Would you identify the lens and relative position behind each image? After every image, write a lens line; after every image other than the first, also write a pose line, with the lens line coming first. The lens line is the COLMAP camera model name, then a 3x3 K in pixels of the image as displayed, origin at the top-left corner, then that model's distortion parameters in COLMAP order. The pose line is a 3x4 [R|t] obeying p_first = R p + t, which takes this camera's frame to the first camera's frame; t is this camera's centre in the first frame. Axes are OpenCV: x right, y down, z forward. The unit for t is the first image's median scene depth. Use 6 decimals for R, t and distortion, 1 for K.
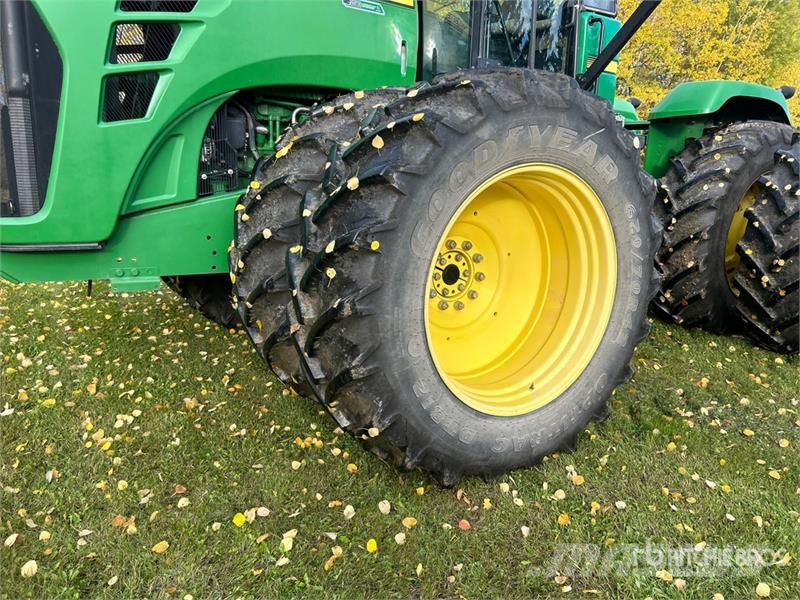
lens RADIAL K [[599.6, 0, 400.0], [0, 599.6, 300.0], [0, 0, 1]] dist [0.078064, -0.123971]
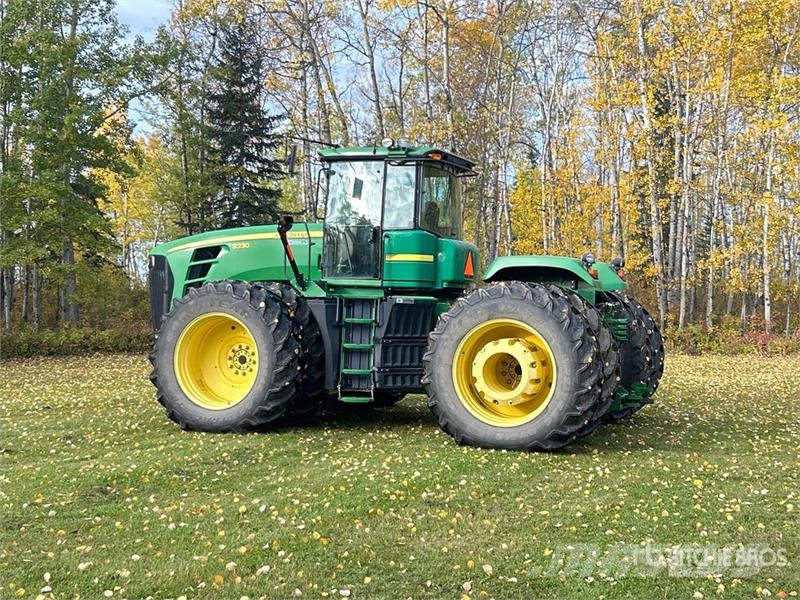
lens RADIAL K [[1113.8, 0, 400.0], [0, 1113.8, 300.0], [0, 0, 1]] dist [0.352352, -1.388395]
pose [[0.560037, -0.021621, -0.828185, 4.194270], [-0.186289, 0.970773, -0.151316, 0.287552], [0.807251, 0.239024, 0.539641, -0.942712]]
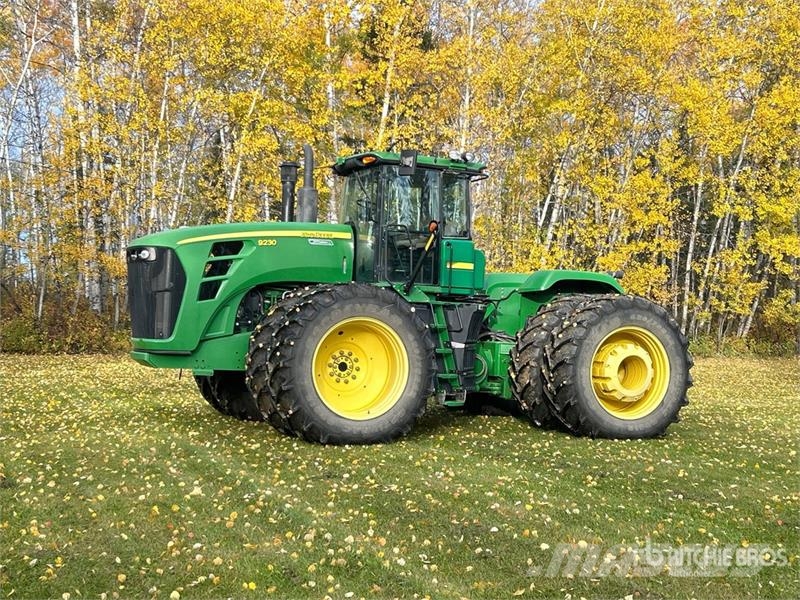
lens RADIAL K [[1113.8, 0, 400.0], [0, 1113.8, 300.0], [0, 0, 1]] dist [0.352352, -1.388395]
pose [[0.987684, -0.000354, -0.156460, 0.970226], [-0.038404, 0.968857, -0.244624, 0.741994], [0.151674, 0.247620, 0.956911, -3.061185]]
